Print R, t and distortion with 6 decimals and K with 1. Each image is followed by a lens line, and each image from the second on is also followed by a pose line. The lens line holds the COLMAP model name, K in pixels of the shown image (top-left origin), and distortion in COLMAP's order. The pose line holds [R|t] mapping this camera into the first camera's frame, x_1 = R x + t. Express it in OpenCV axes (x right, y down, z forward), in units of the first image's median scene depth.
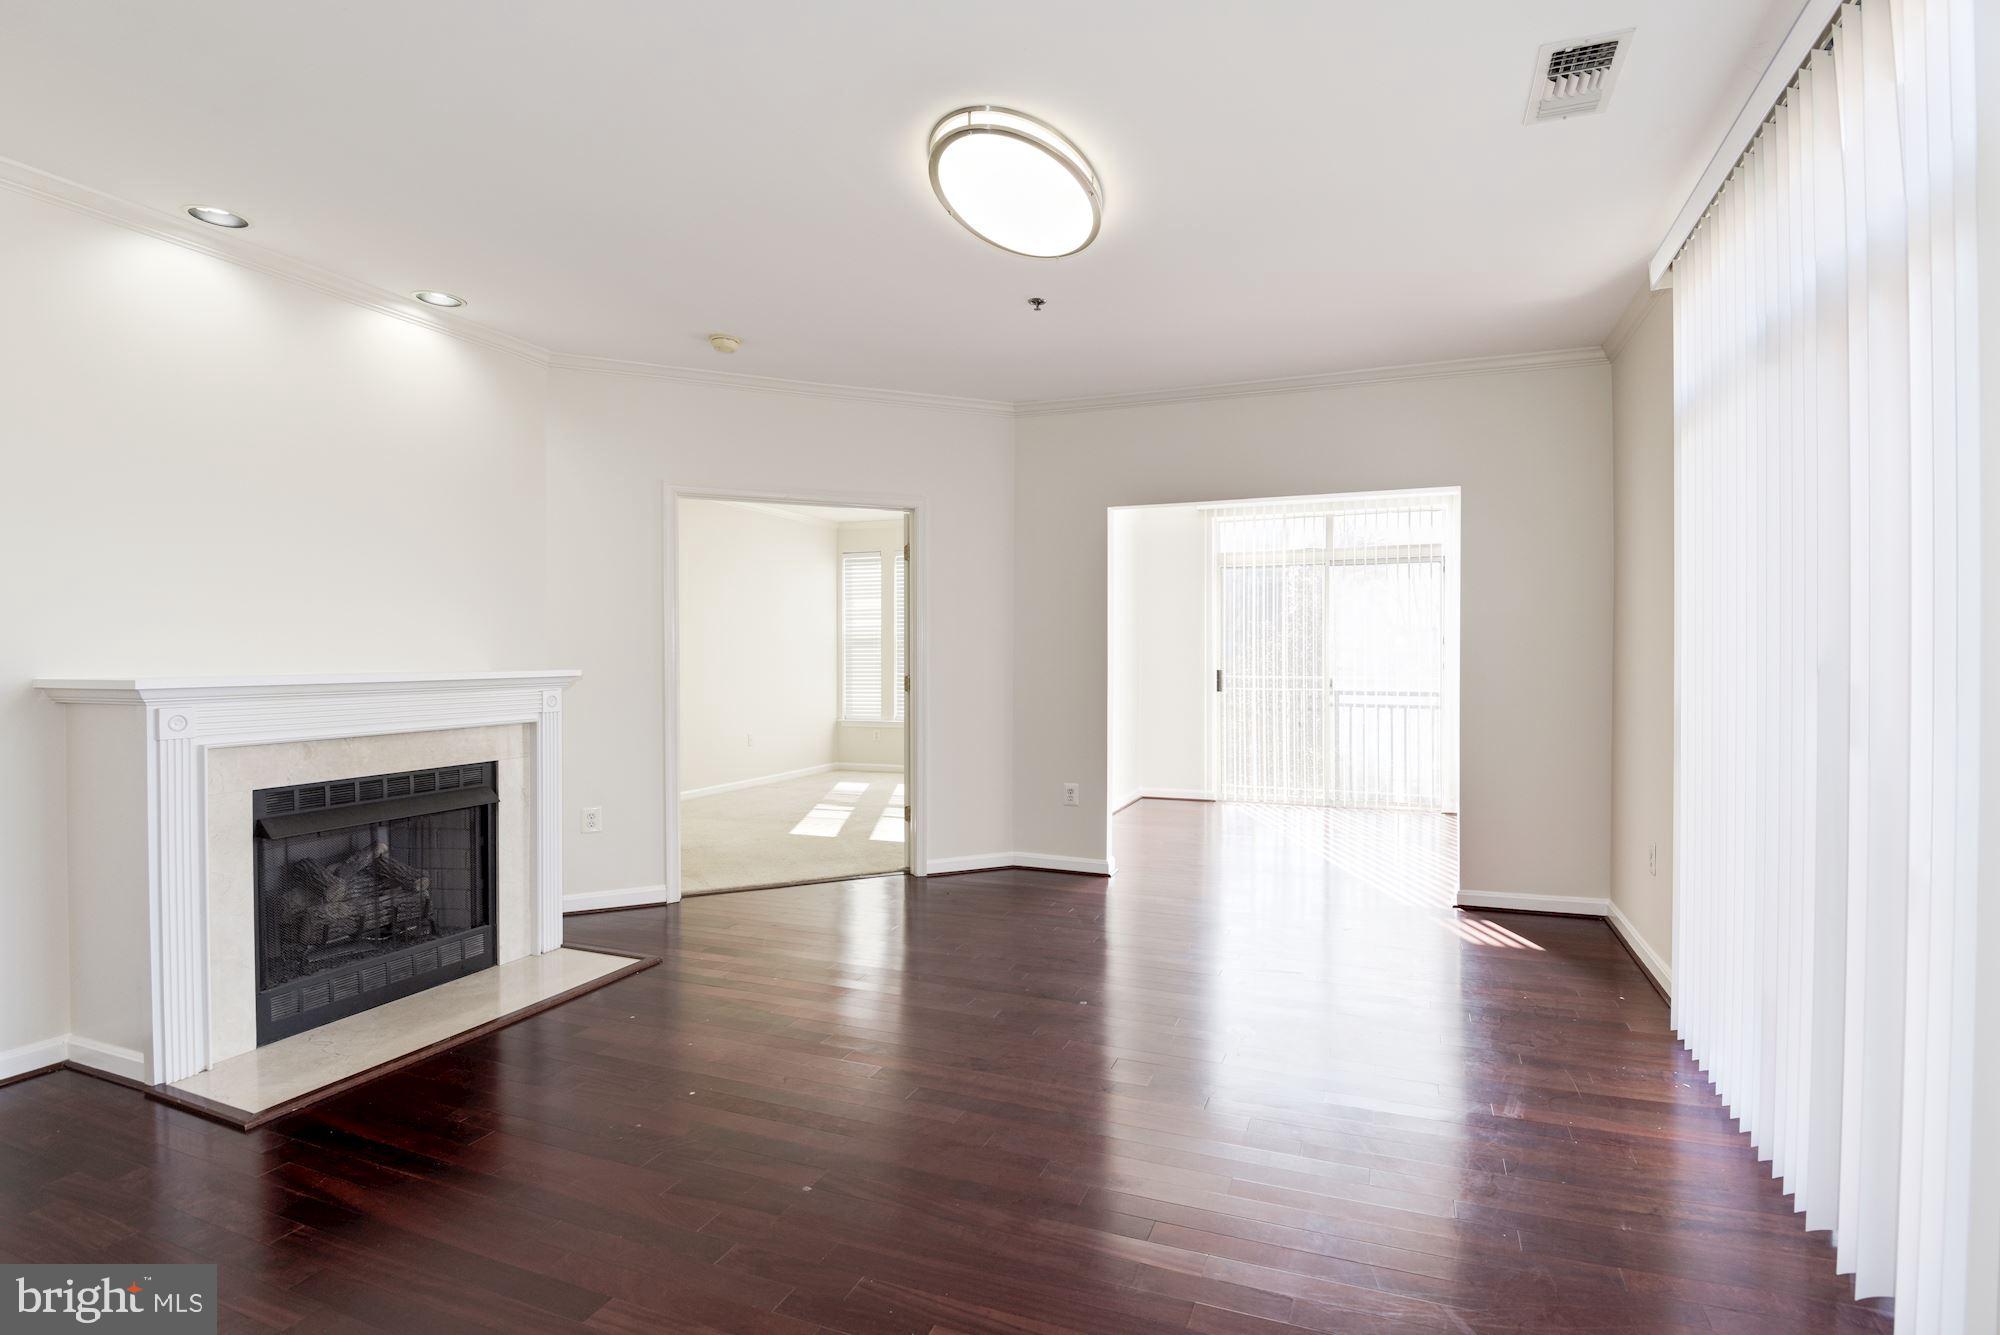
lens RADIAL K [[950.2, 0, 1021.1], [0, 950.2, 664.9], [0, 0, 1]] dist [0.015269, -0.027872]
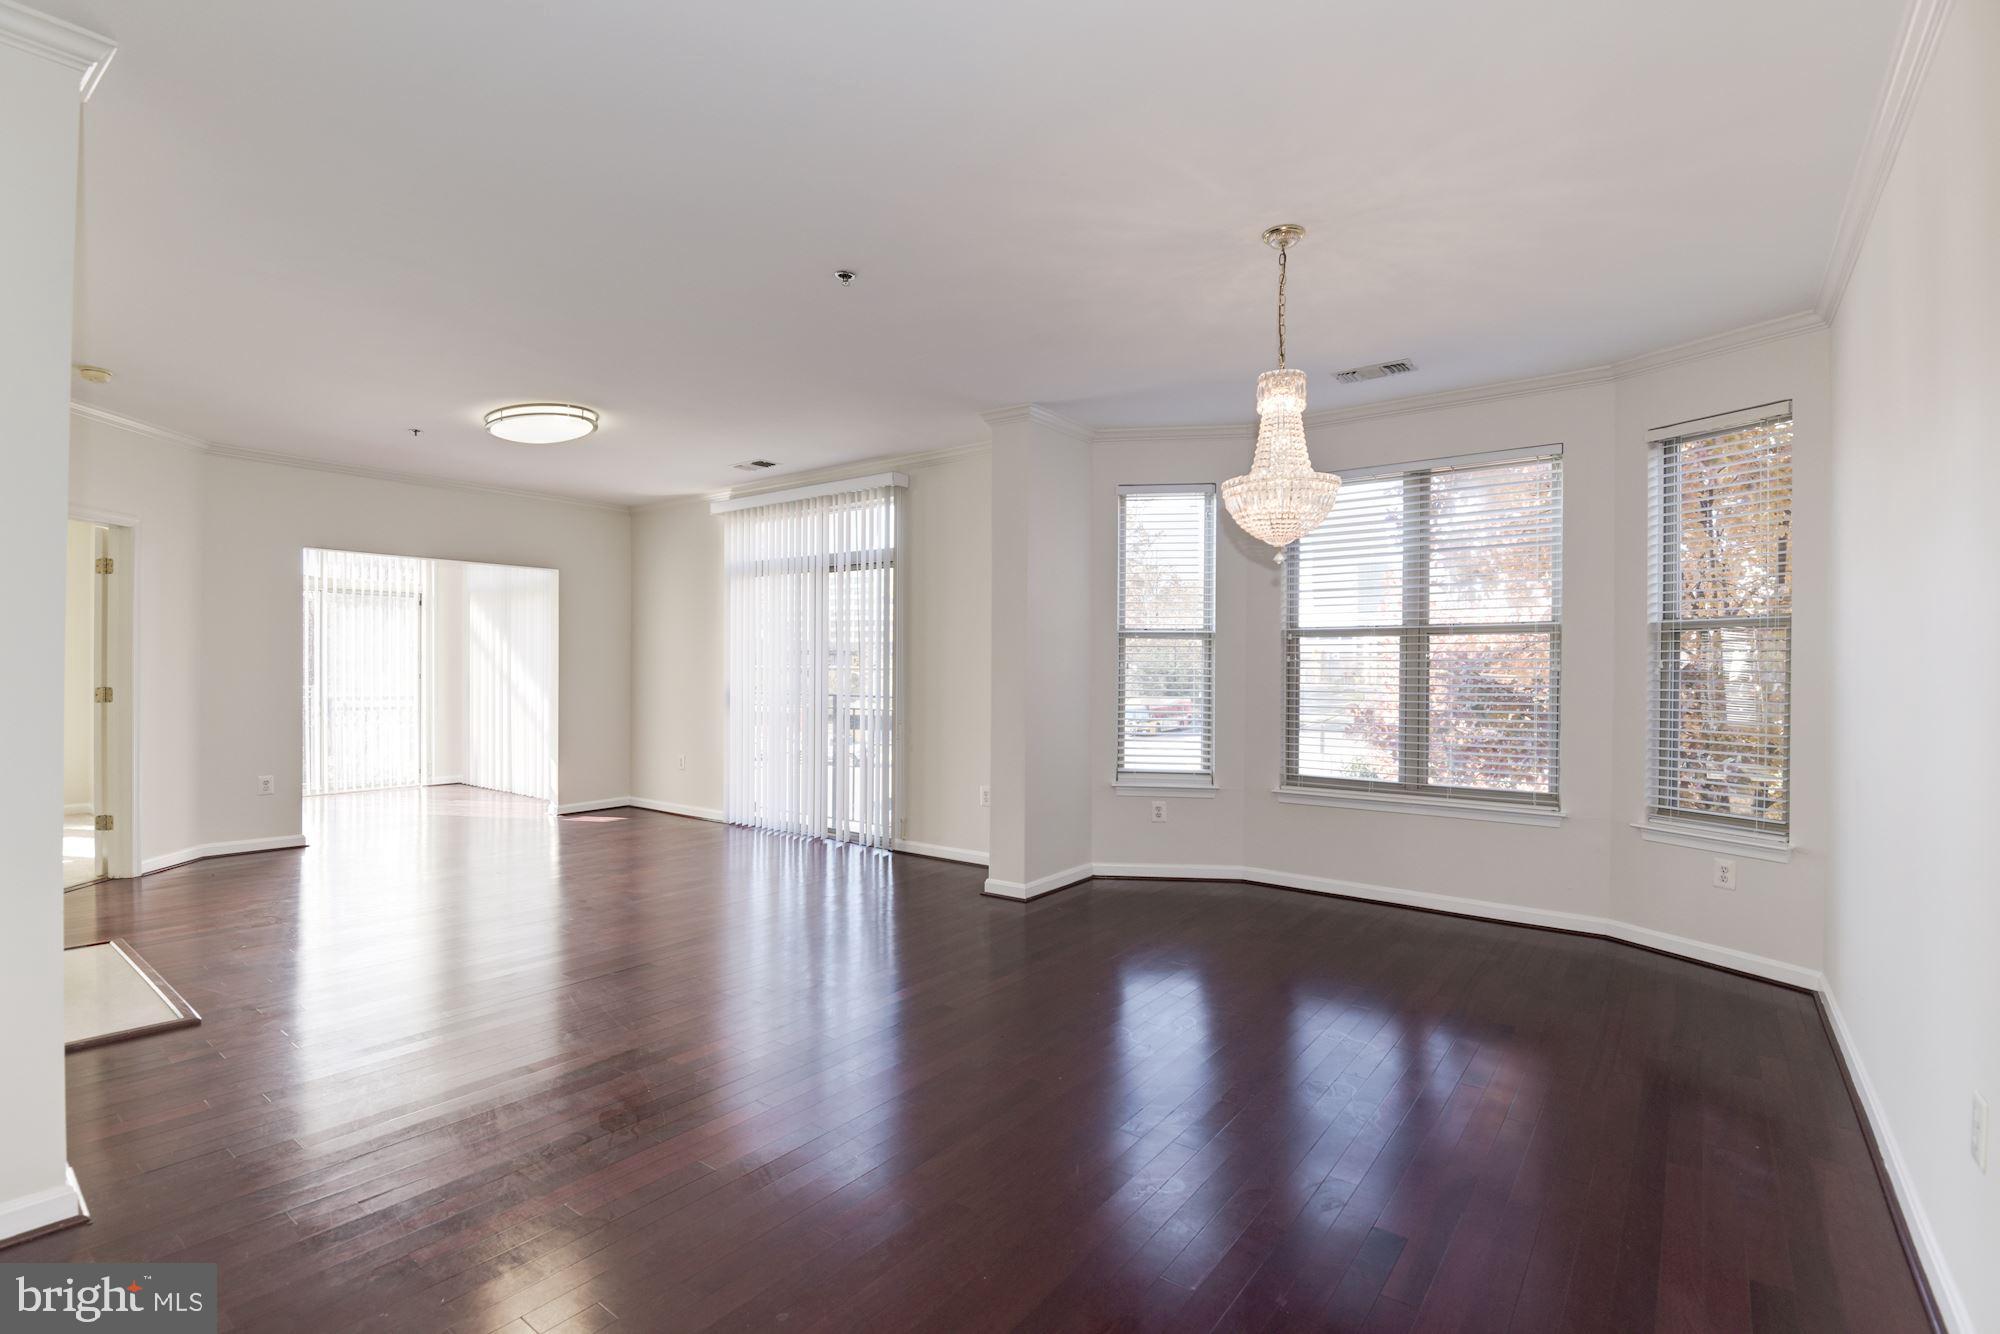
lens RADIAL K [[930.4, 0, 993.9], [0, 930.4, 674.6], [0, 0, 1]] dist [0.014249, -0.025142]
pose [[0.288460, -0.004353, 0.957482, -1.029542], [0.009355, 0.999955, 0.001728, 0.006431], [-0.957446, 0.008459, 0.288488, -0.266053]]
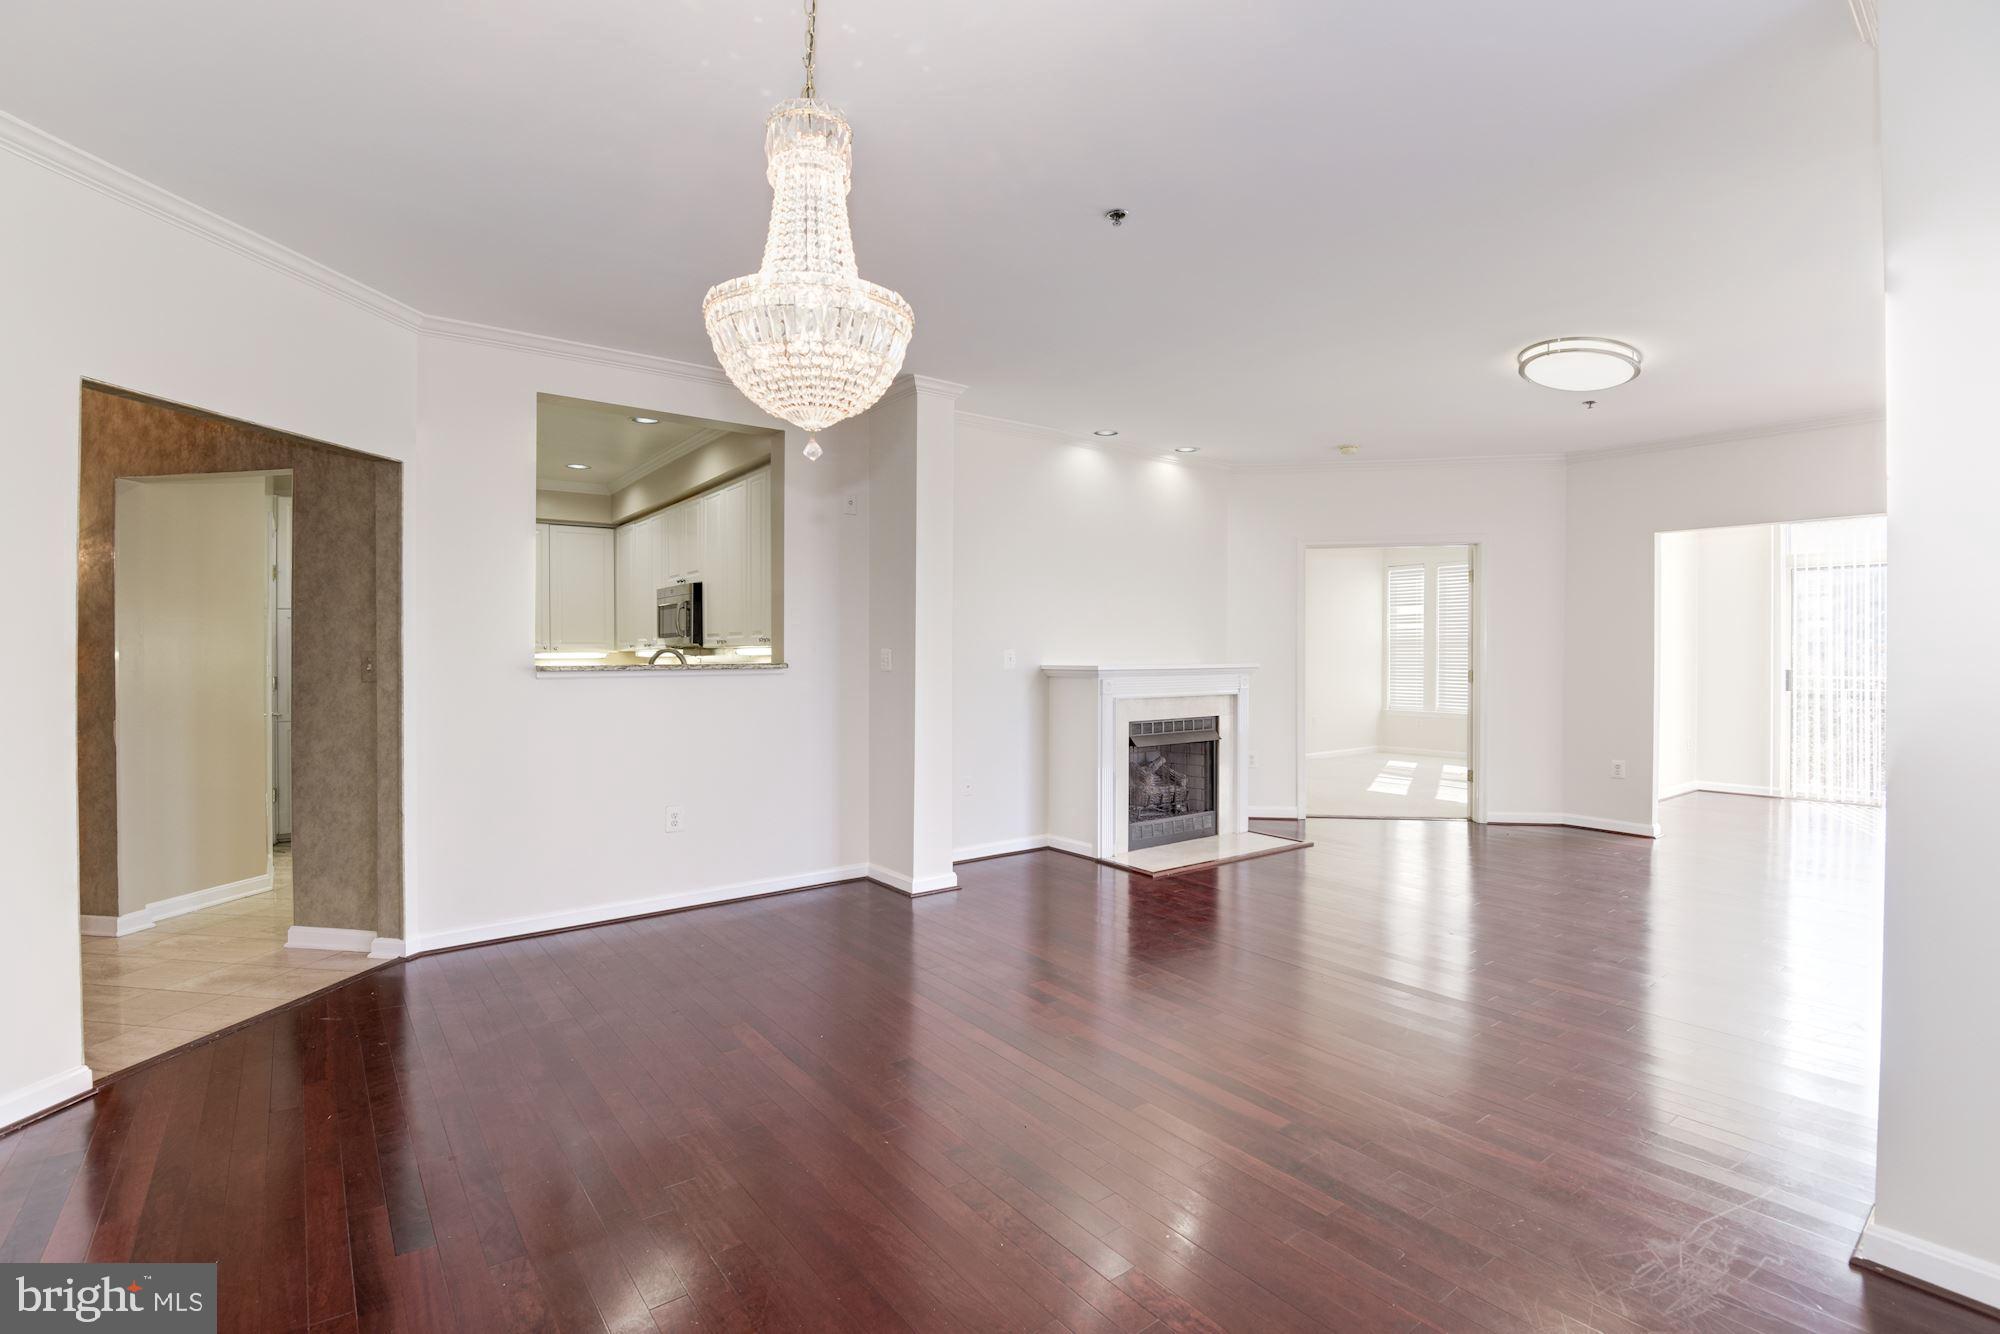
lens RADIAL K [[930.6, 0, 1001.7], [0, 930.6, 653.9], [0, 0, 1]] dist [-0.001880, -0.018777]
pose [[0.859379, 0.004001, -0.511323, -0.027185], [-0.008539, 0.999942, -0.006527, 0.003066], [0.511268, 0.009976, 0.859364, -0.568869]]
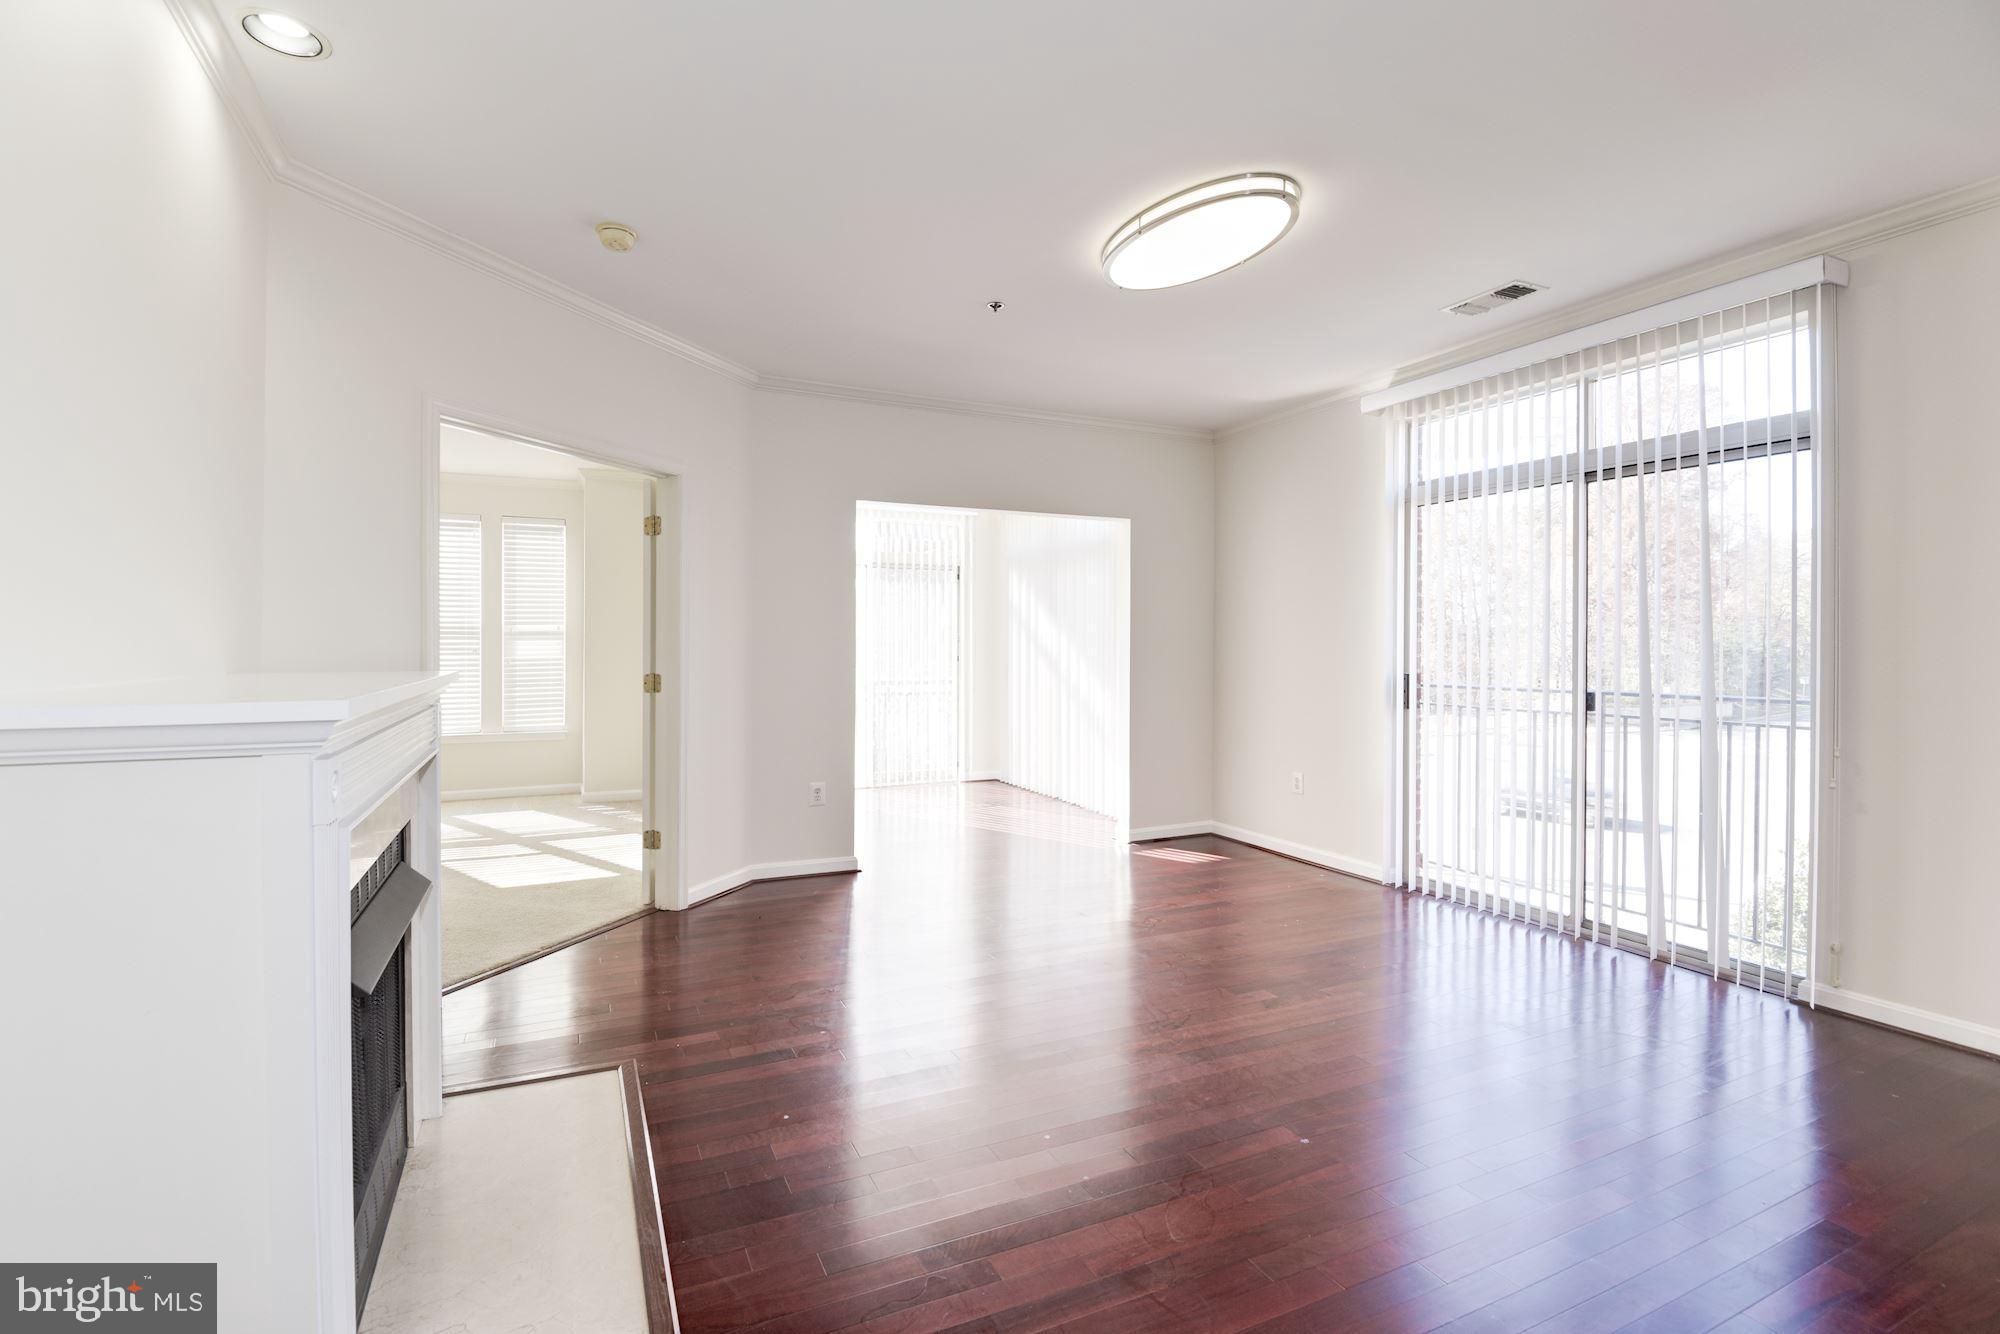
lens RADIAL K [[930.6, 0, 1001.7], [0, 930.6, 653.9], [0, 0, 1]] dist [-0.001880, -0.018777]
pose [[0.691236, -0.003048, 0.722622, -0.644223], [0.009463, 0.999944, -0.004834, 0.001264], [-0.722567, 0.010180, 0.691226, 0.277038]]
